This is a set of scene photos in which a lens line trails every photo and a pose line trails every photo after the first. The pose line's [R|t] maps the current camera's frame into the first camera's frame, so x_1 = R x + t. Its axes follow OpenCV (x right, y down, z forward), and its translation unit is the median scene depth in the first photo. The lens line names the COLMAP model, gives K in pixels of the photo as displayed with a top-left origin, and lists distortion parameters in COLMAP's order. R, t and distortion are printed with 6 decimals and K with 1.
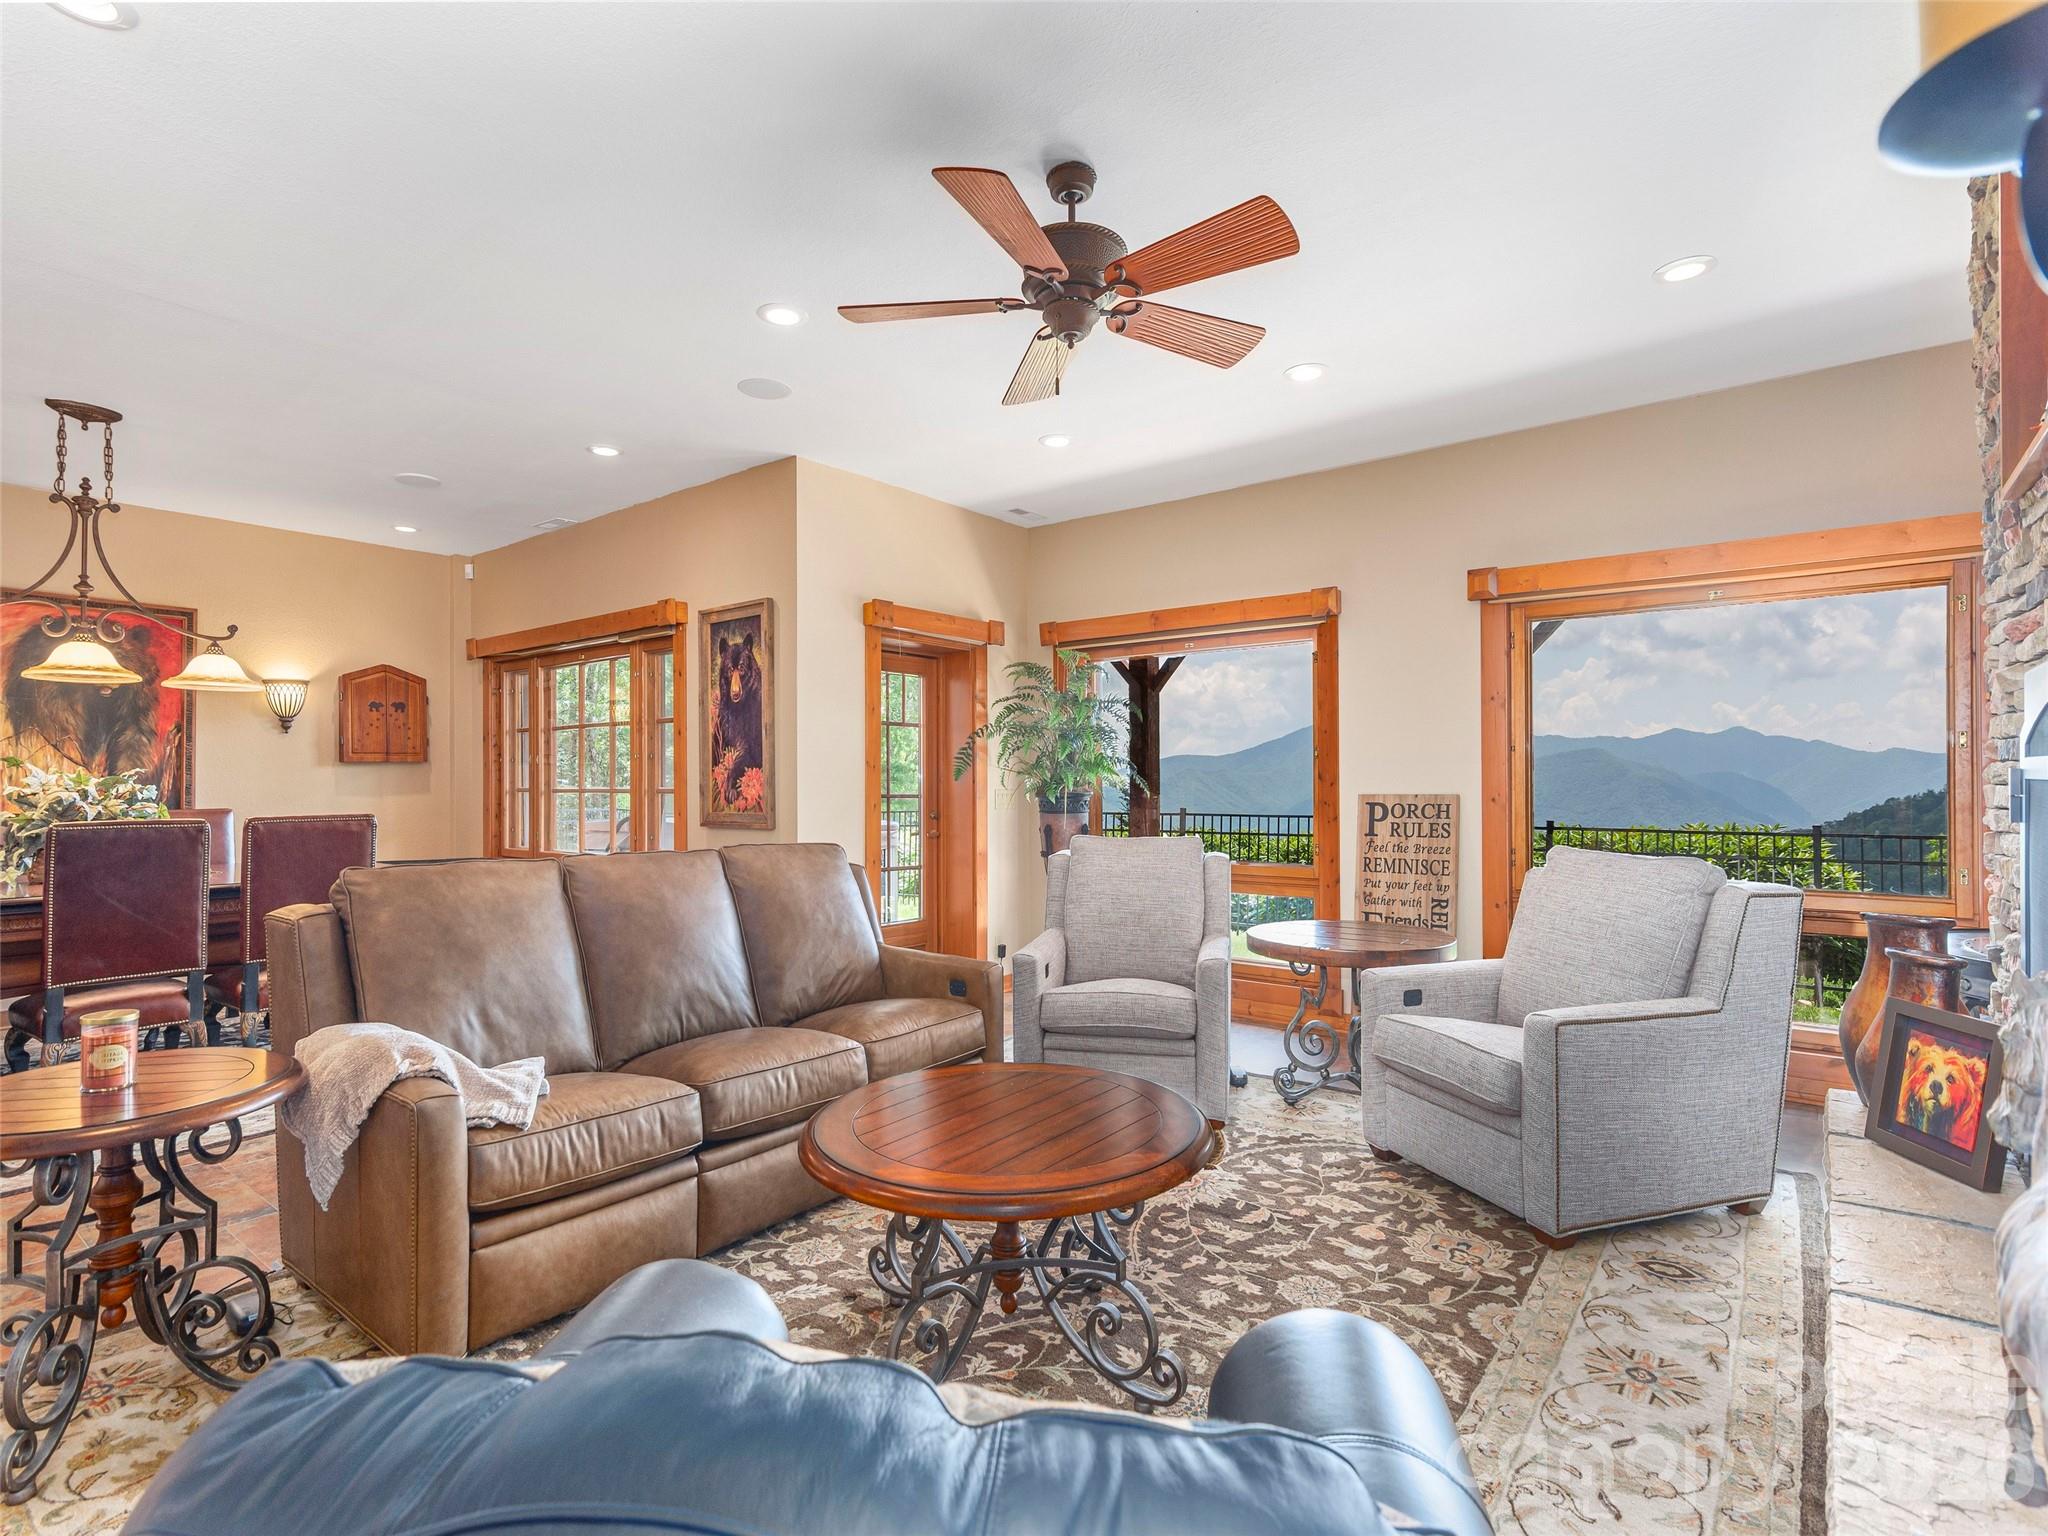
lens RADIAL K [[1017.2, 0, 978.6], [0, 1017.2, 789.0], [0, 0, 1]] dist [0.000022, -0.001934]
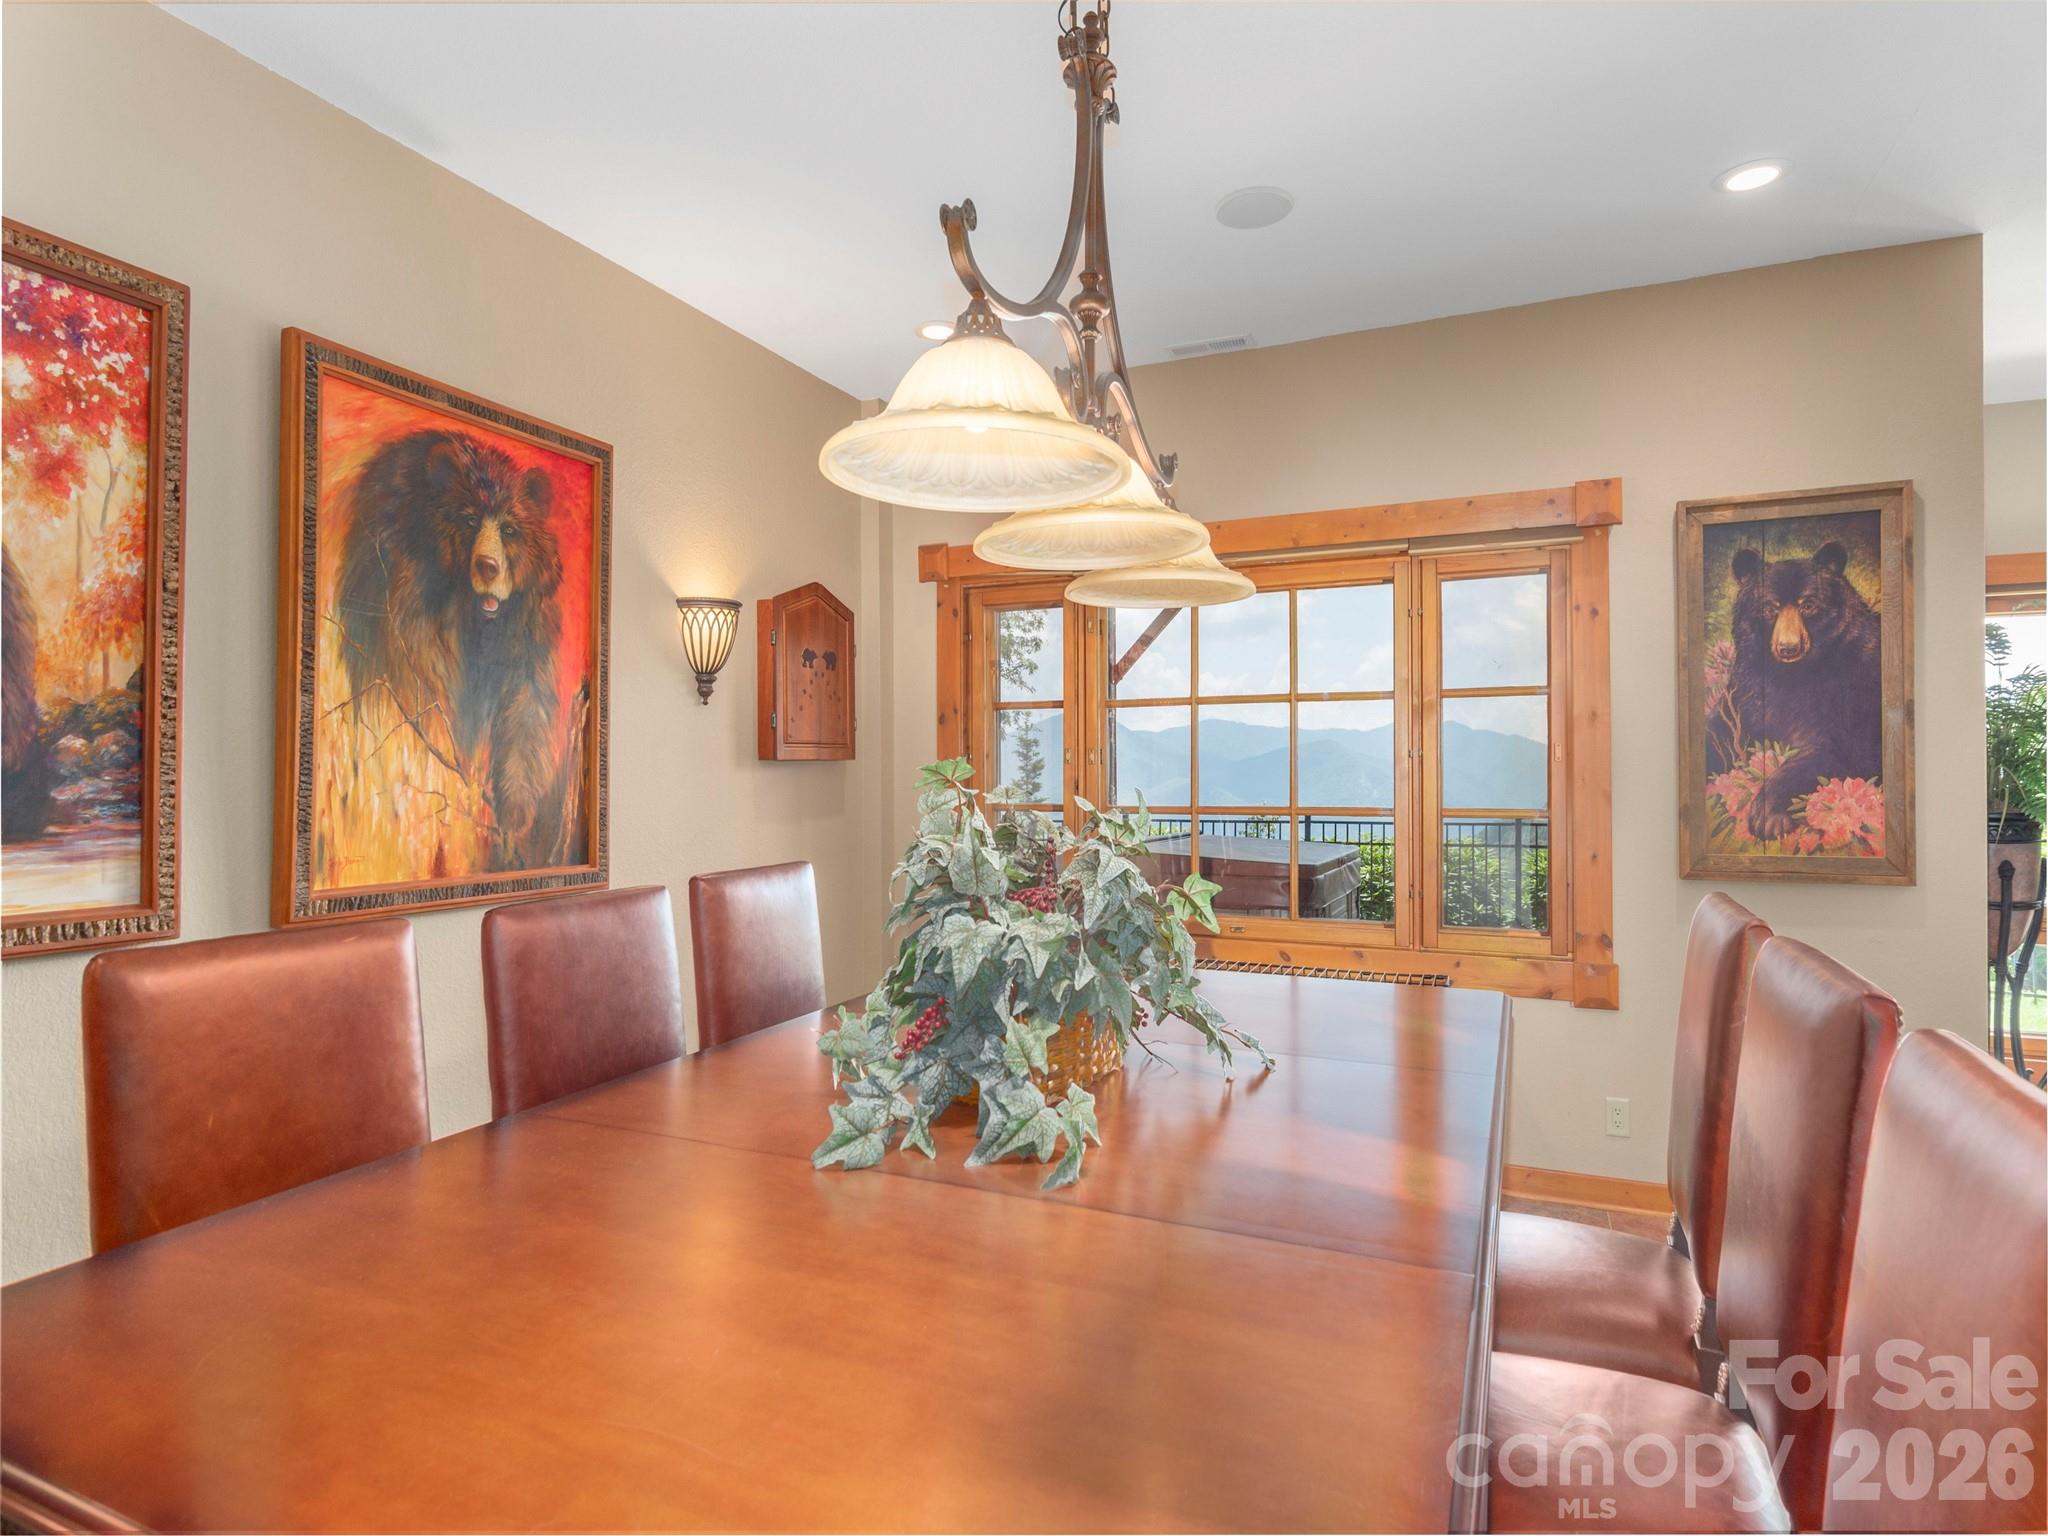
lens RADIAL K [[1126.5, 0, 964.4], [0, 1126.5, 776.2], [0, 0, 1]] dist [-0.007660, -0.000851]
pose [[0.968905, -0.000173, 0.247432, -0.875385], [0.000744, 0.999997, -0.002214, -0.021228], [-0.247431, 0.002330, 0.968903, 0.521100]]
